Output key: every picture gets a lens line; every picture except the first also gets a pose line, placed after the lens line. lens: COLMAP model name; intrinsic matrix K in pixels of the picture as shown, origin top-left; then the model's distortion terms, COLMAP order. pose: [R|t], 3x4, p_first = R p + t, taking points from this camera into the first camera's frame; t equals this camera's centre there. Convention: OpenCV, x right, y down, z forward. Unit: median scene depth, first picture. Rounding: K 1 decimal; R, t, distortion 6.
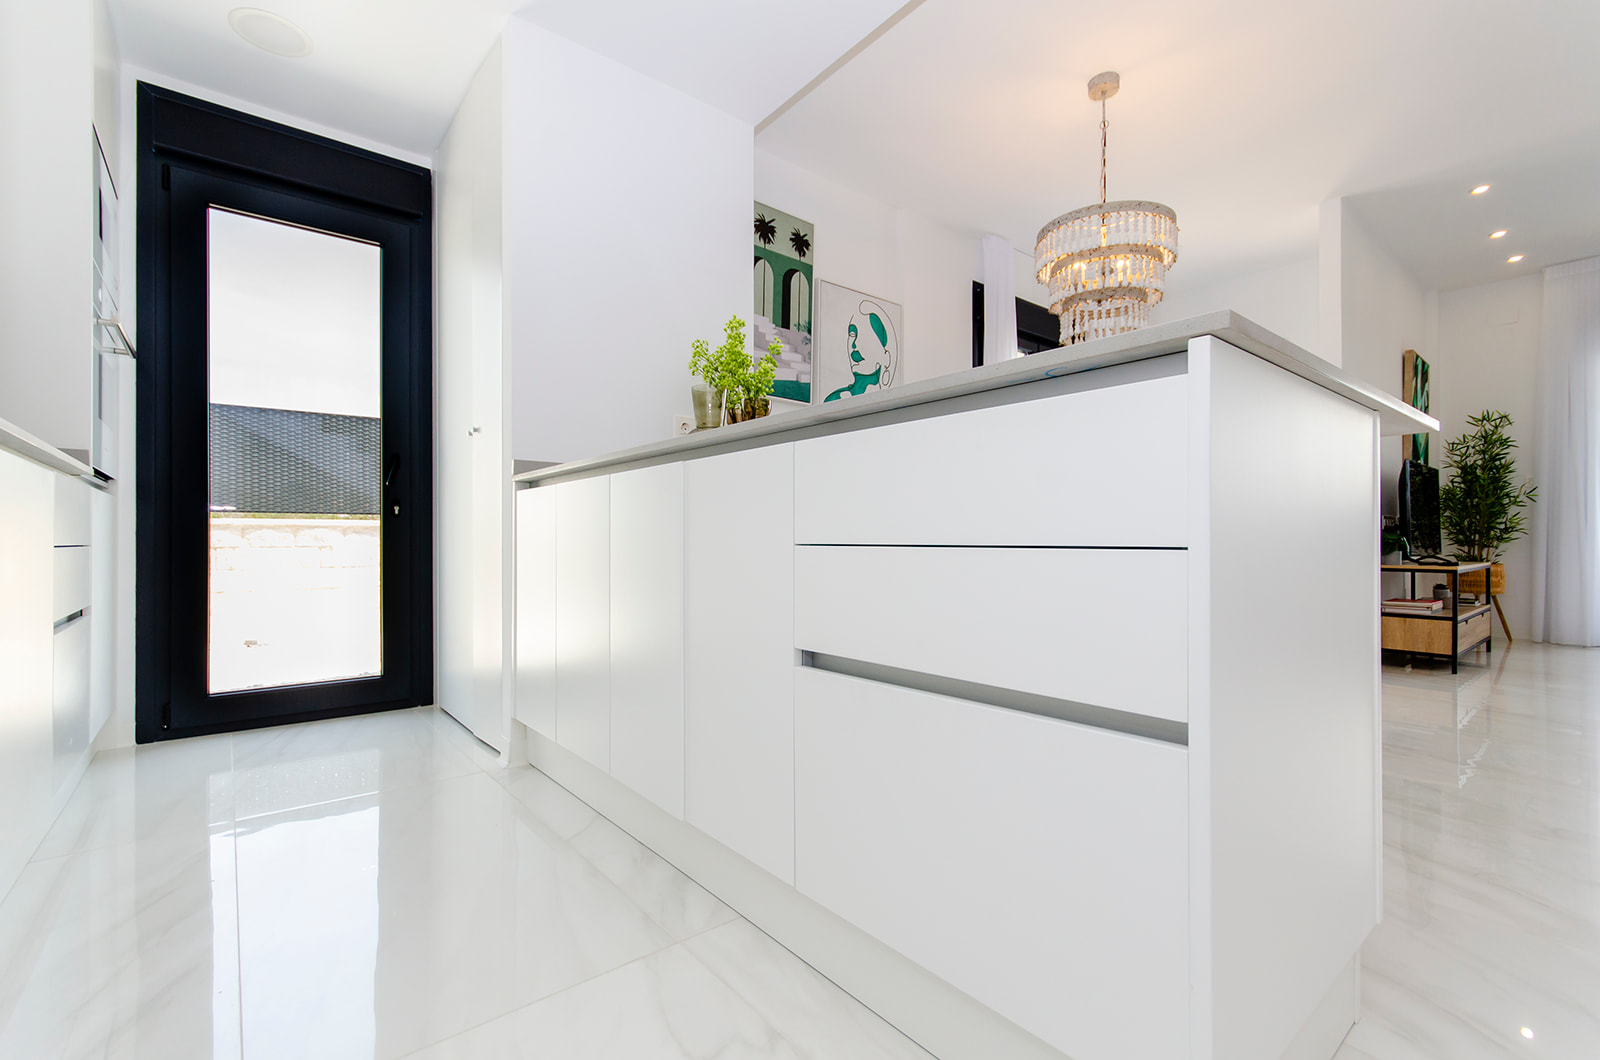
lens RADIAL K [[708.6, 0, 818.6], [0, 708.6, 532.4], [0, 0, 1]] dist [0.006435, -0.000278]
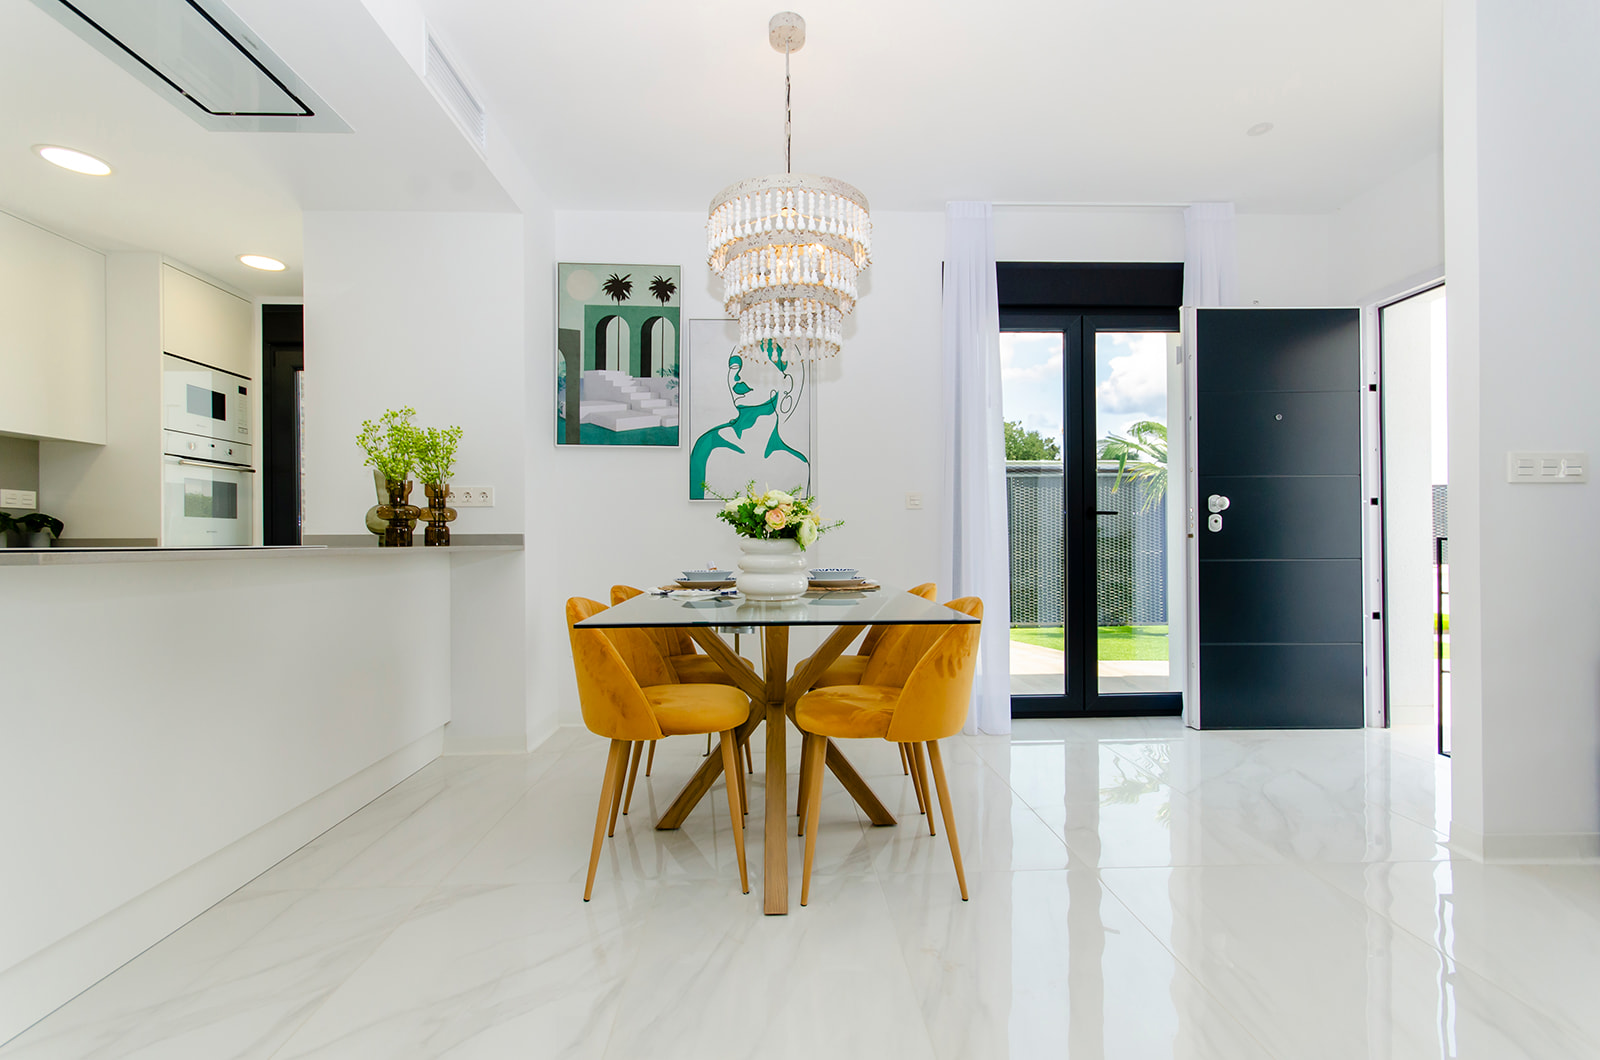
lens RADIAL K [[708.6, 0, 805.1], [0, 708.6, 541.6], [0, 0, 1]] dist [0.006435, -0.000278]
pose [[0.787739, 0.000039, -0.616010, 0.752413], [0.011982, 0.999810, 0.015385, -0.060772], [0.615893, -0.019500, 0.787588, 0.320429]]
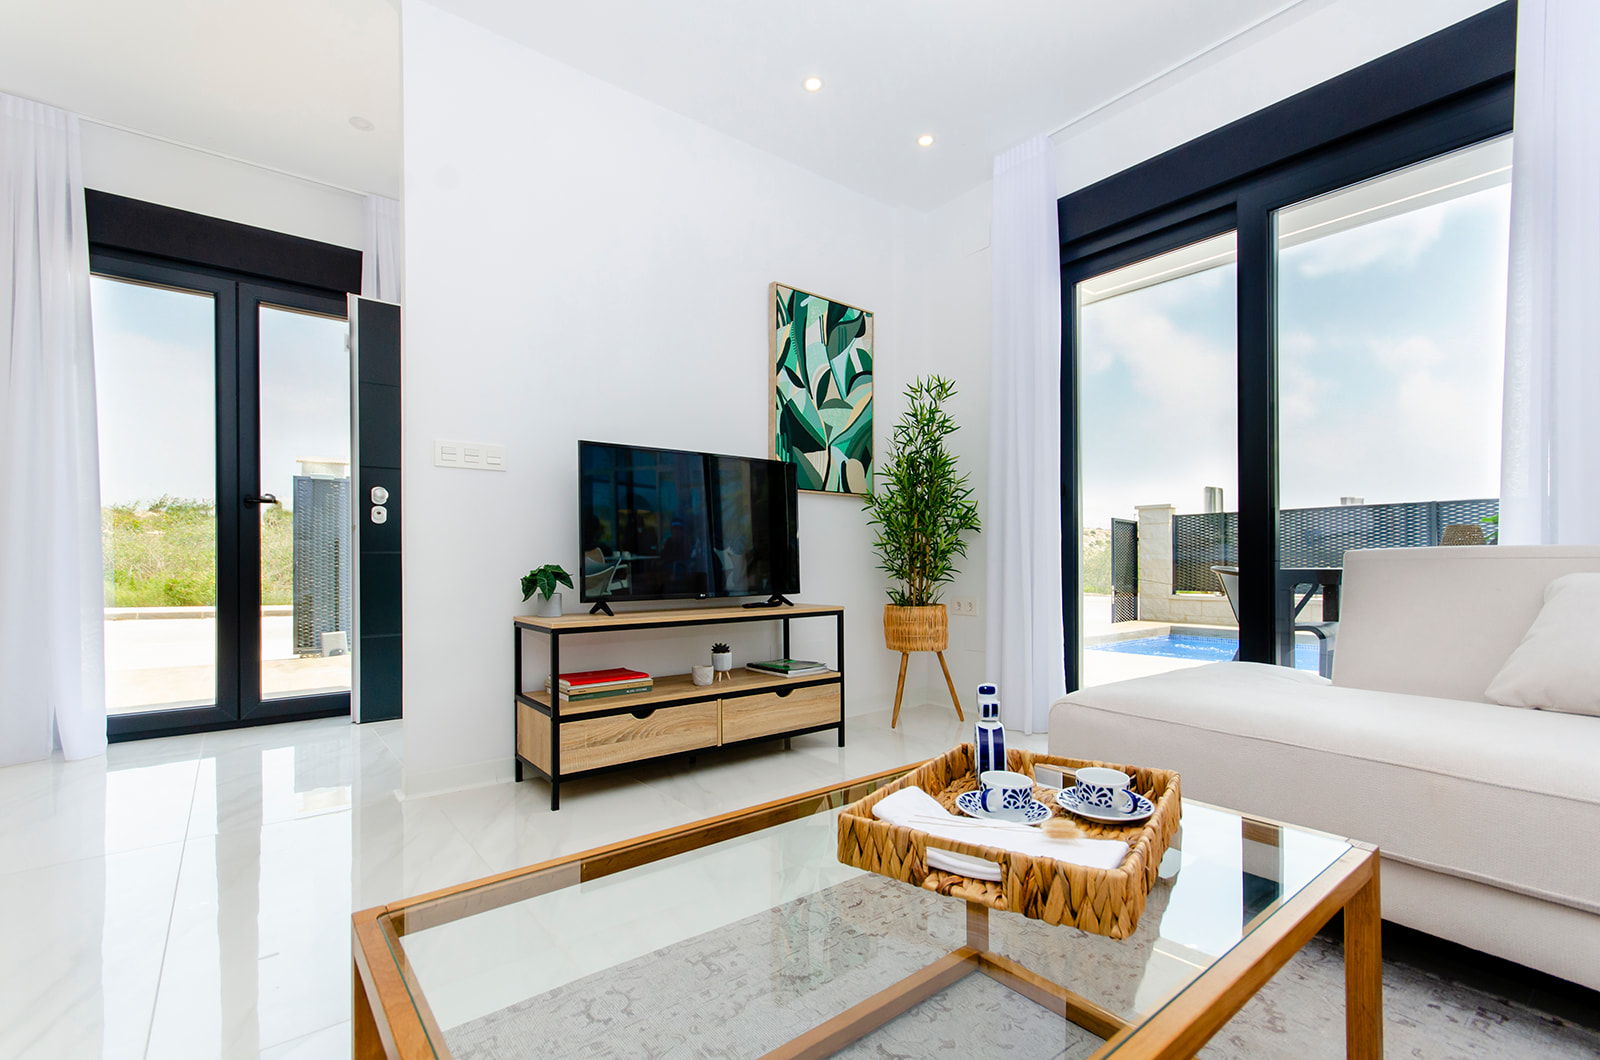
lens RADIAL K [[708.6, 0, 816.4], [0, 708.6, 558.4], [0, 0, 1]] dist [0.006435, -0.000278]
pose [[0.999721, -0.007073, -0.022549, 1.215636], [0.007345, 0.999901, 0.012003, -0.012396], [0.022462, -0.012166, 0.999674, 0.472130]]
